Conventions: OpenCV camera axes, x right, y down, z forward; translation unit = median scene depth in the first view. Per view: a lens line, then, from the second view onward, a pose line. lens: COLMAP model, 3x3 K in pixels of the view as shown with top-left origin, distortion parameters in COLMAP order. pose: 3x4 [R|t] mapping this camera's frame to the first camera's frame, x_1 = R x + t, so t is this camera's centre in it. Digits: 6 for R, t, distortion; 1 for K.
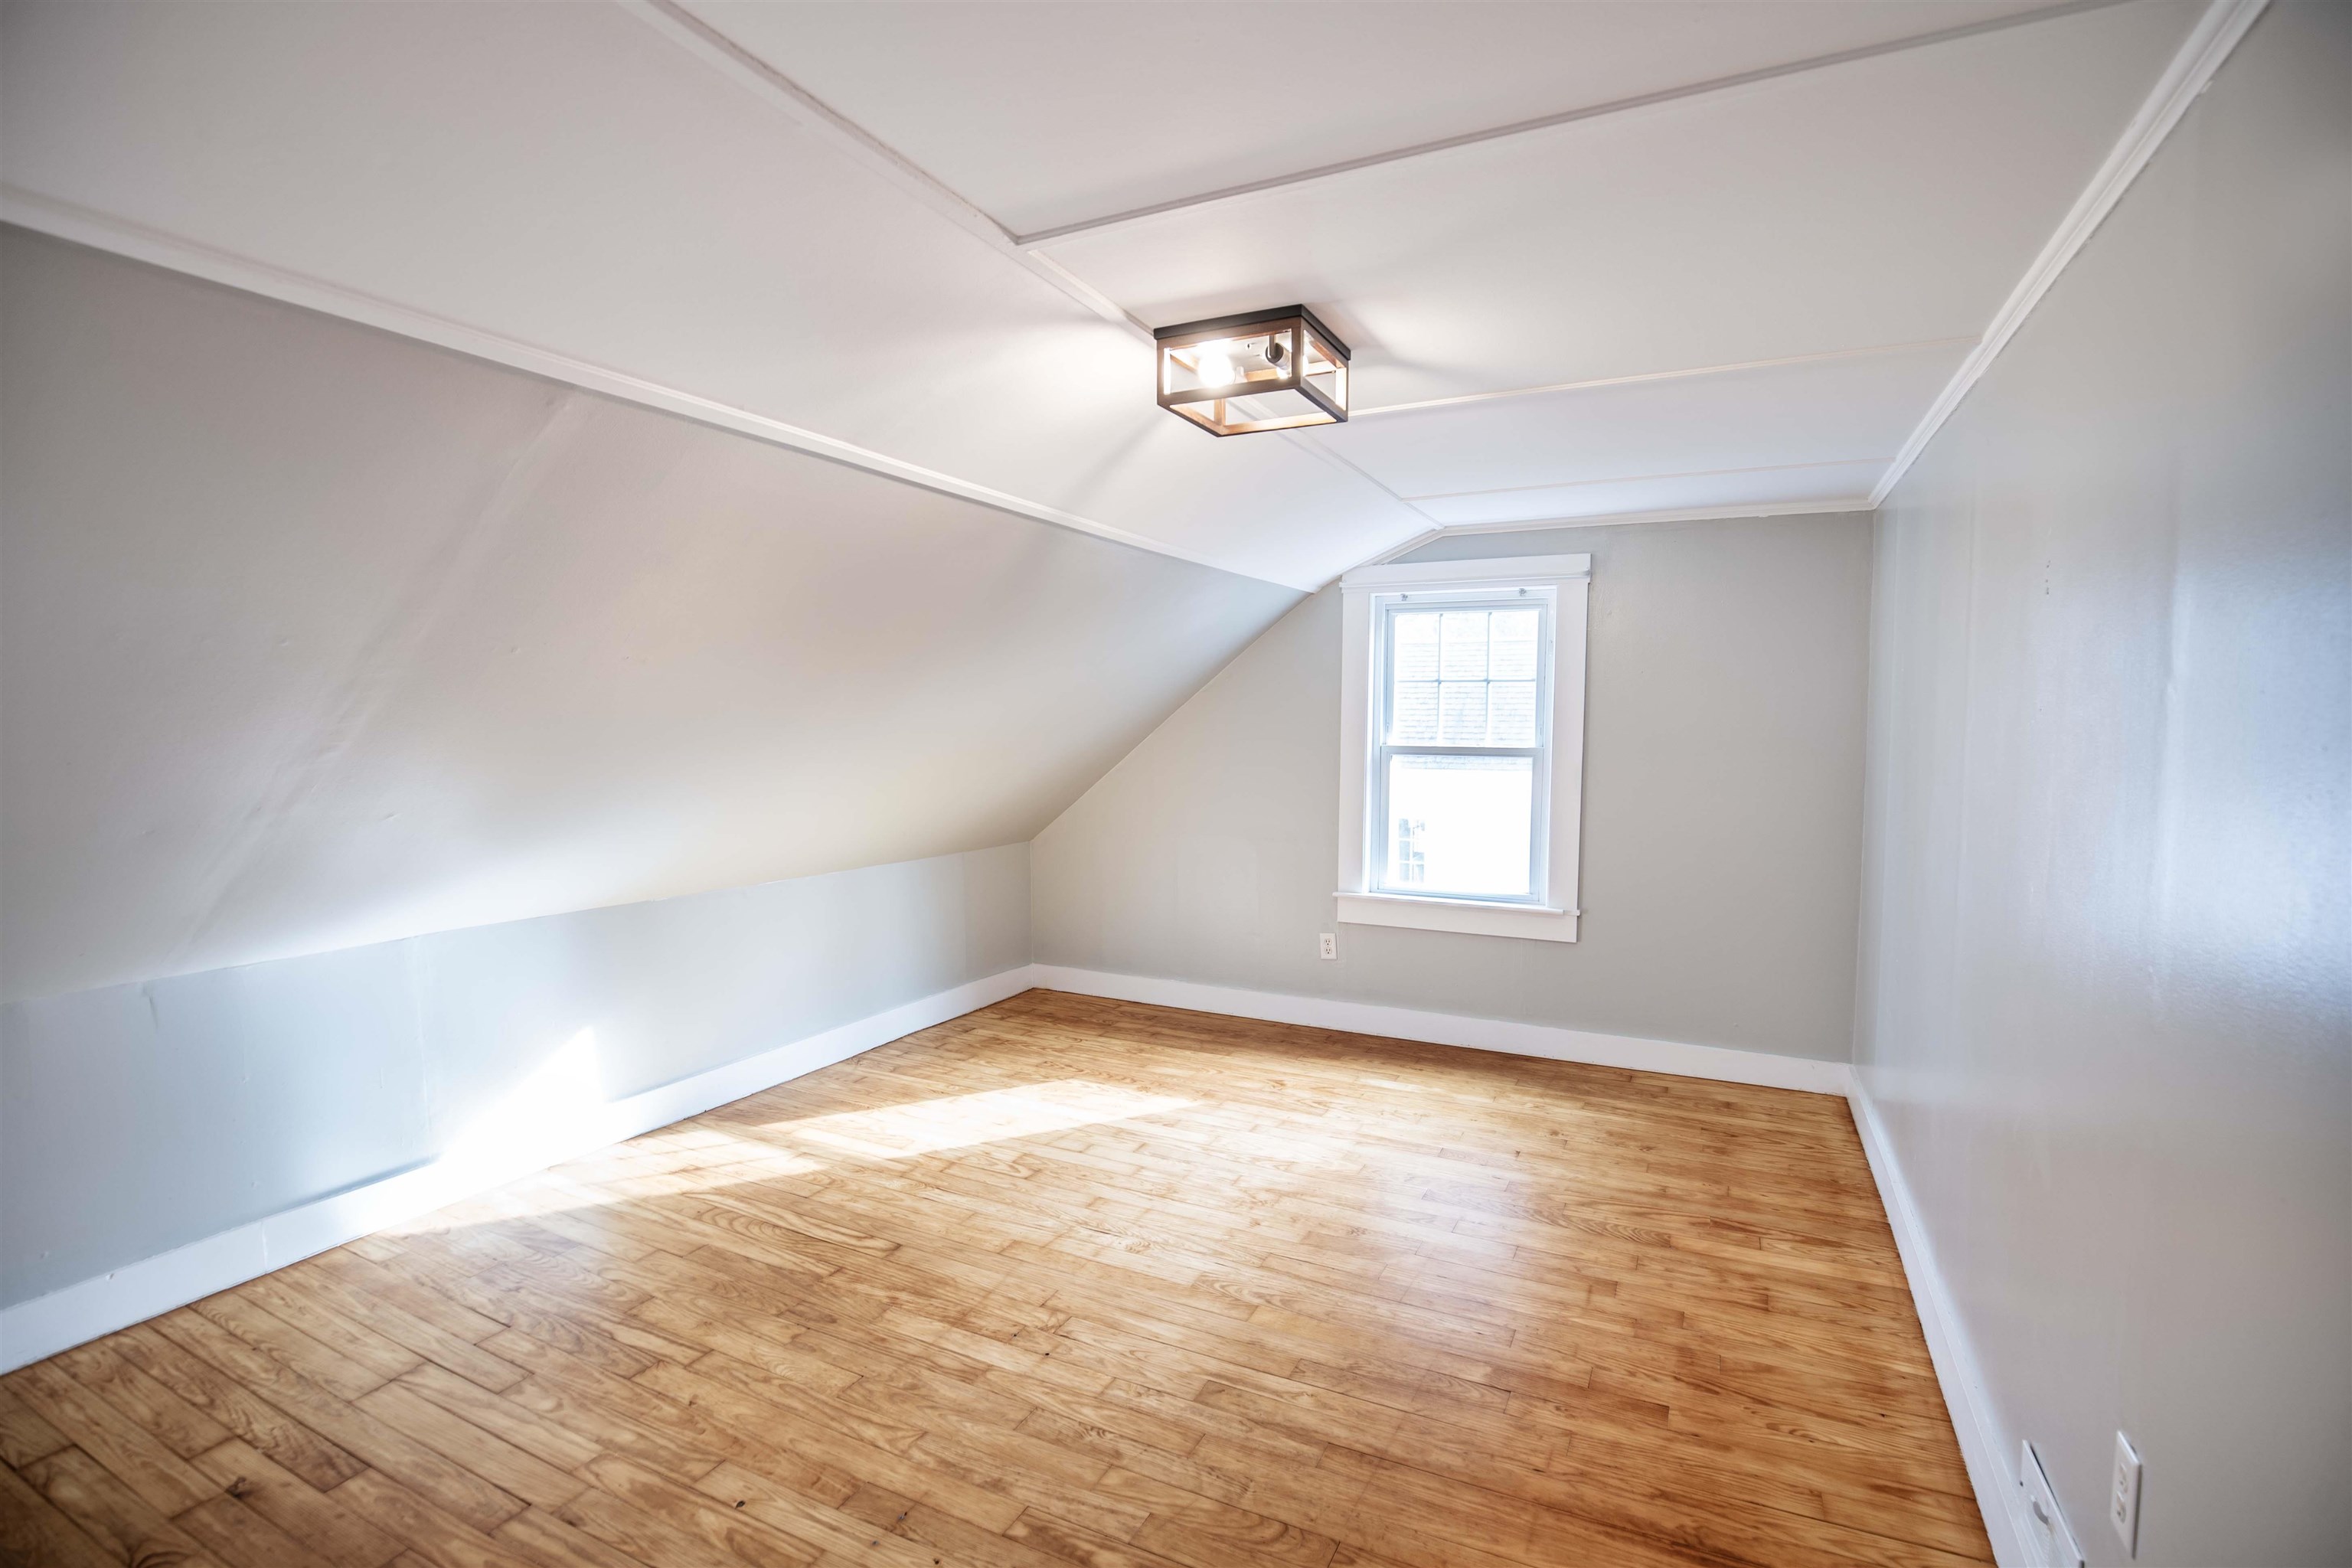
lens RADIAL K [[1085.5, 0, 1175.3], [0, 1085.5, 796.3], [0, 0, 1]] dist [-0.036754, 0.007098]
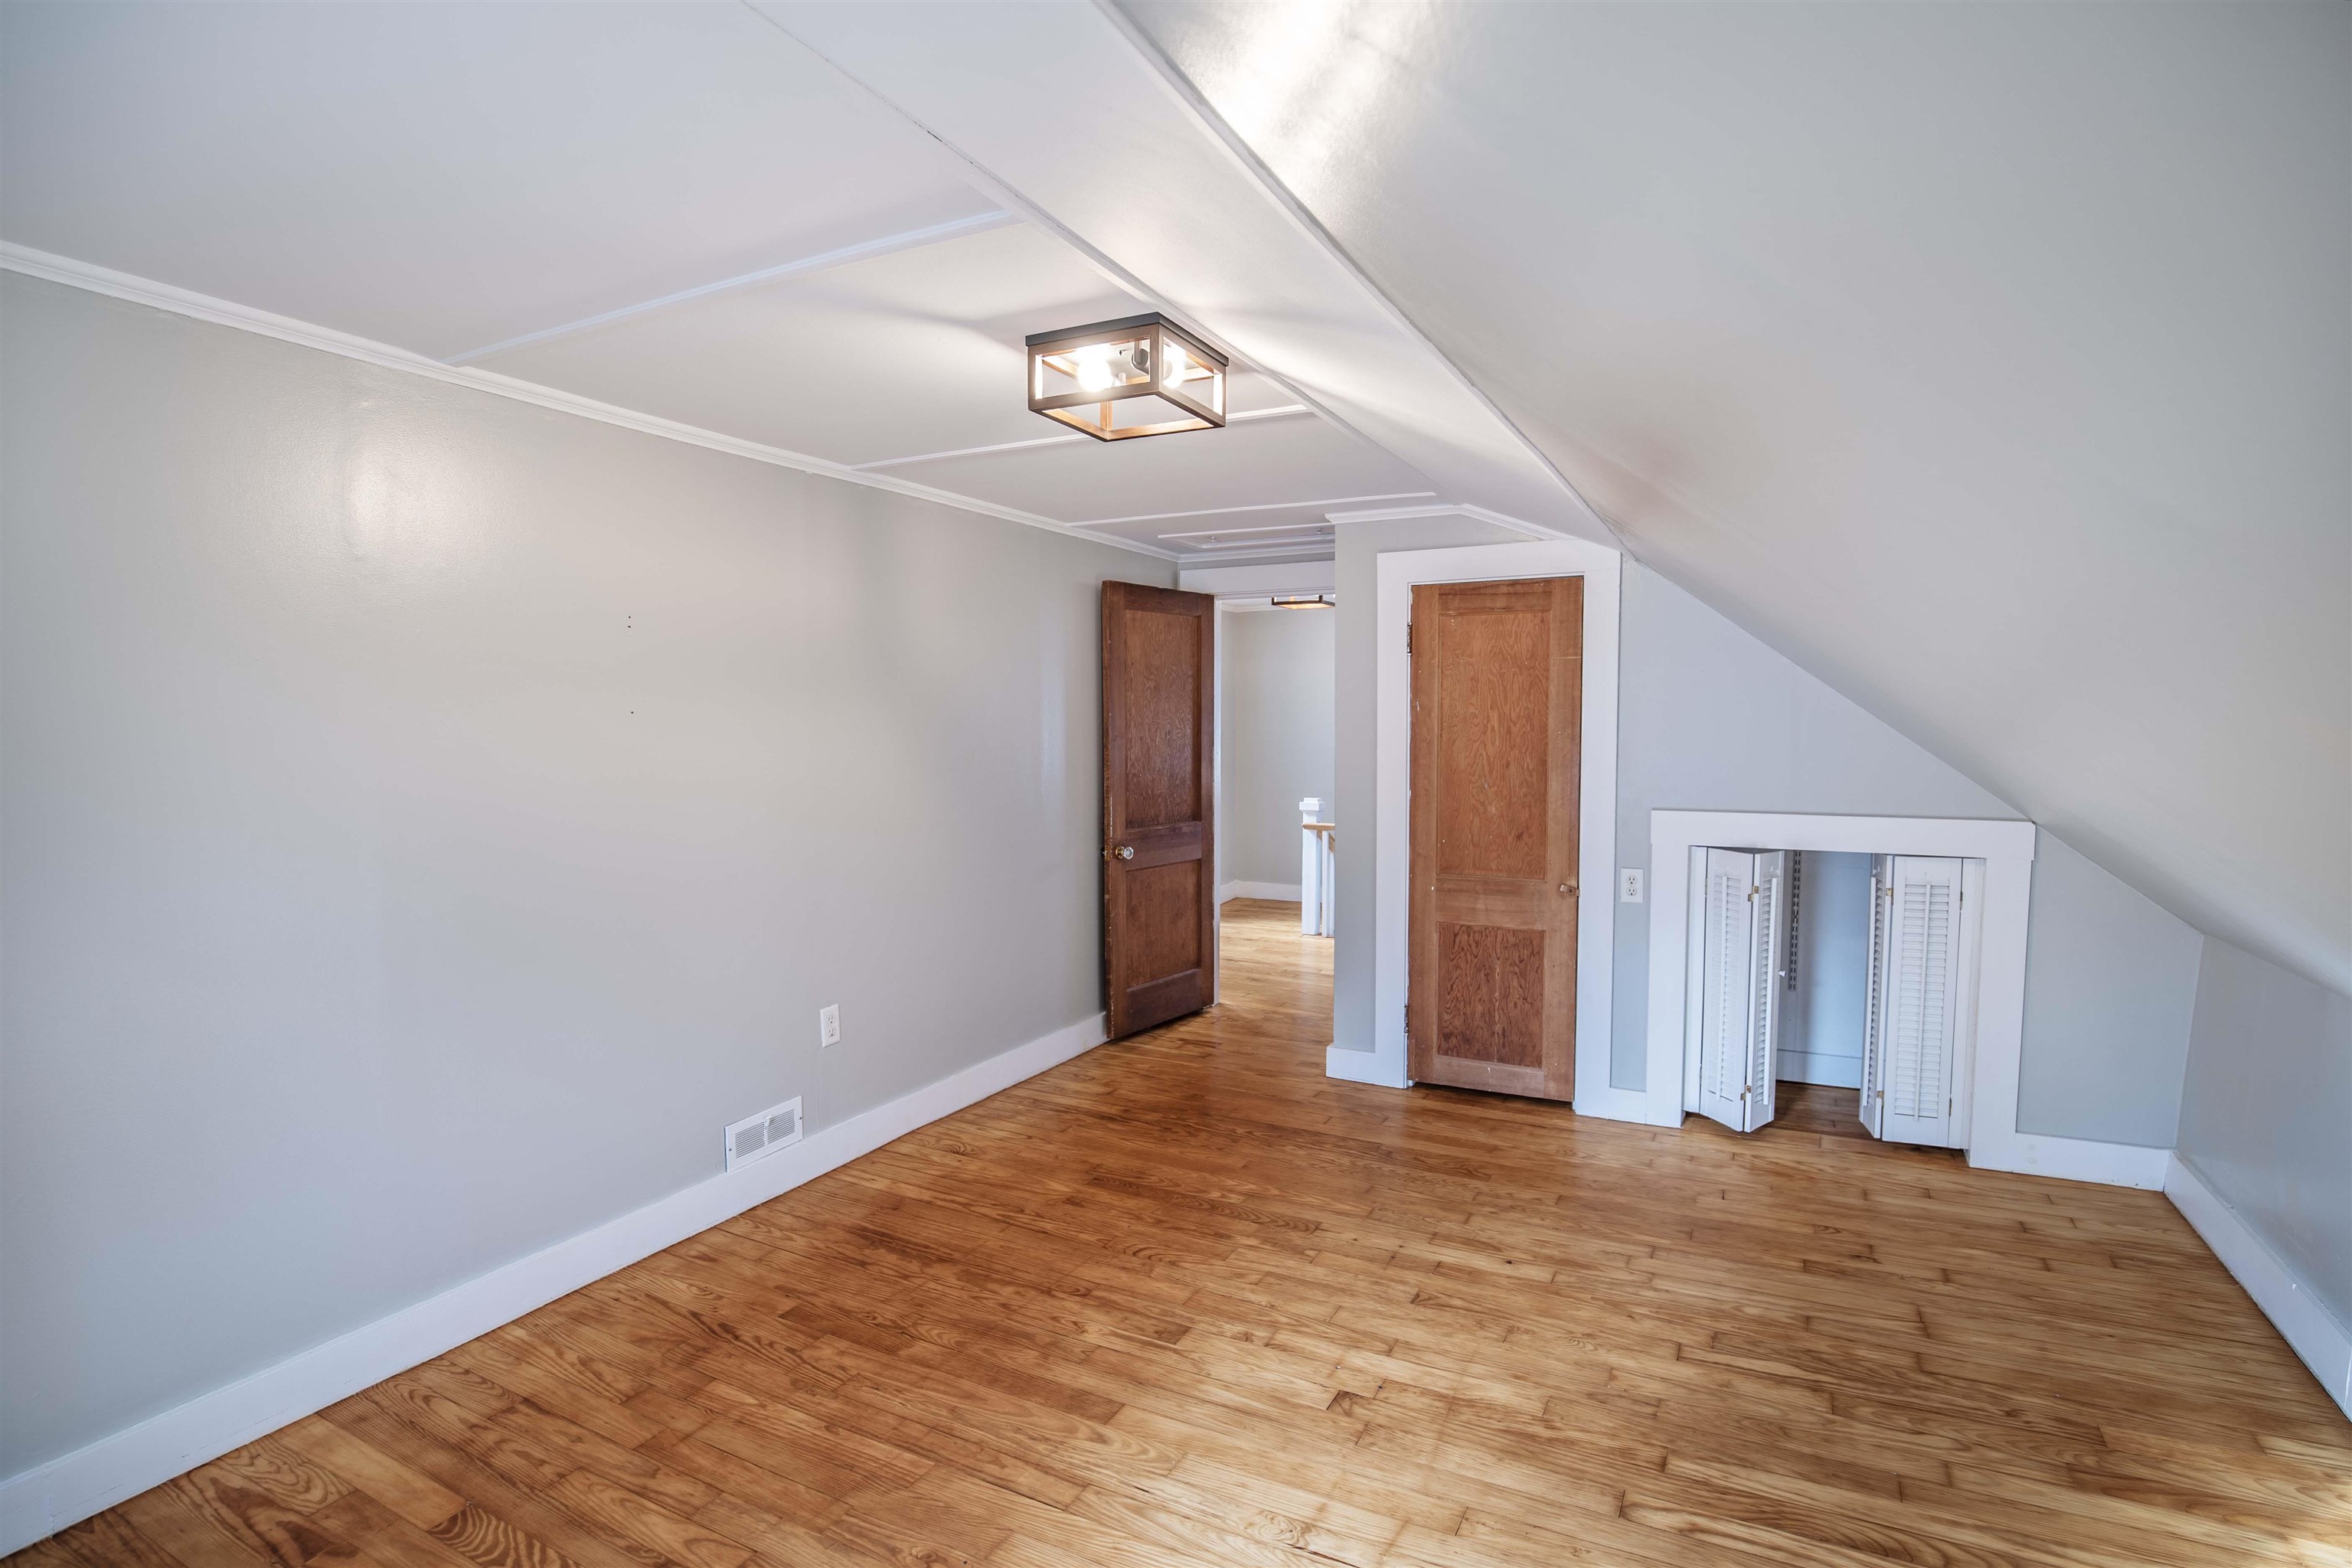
lens RADIAL K [[1085.5, 0, 1175.3], [0, 1085.5, 796.3], [0, 0, 1]] dist [-0.036754, 0.007098]
pose [[-0.999567, 0.000378, 0.029416, 0.000077], [0.004676, 0.989251, 0.146155, -0.133233], [-0.029044, 0.146229, -0.988824, 1.812154]]
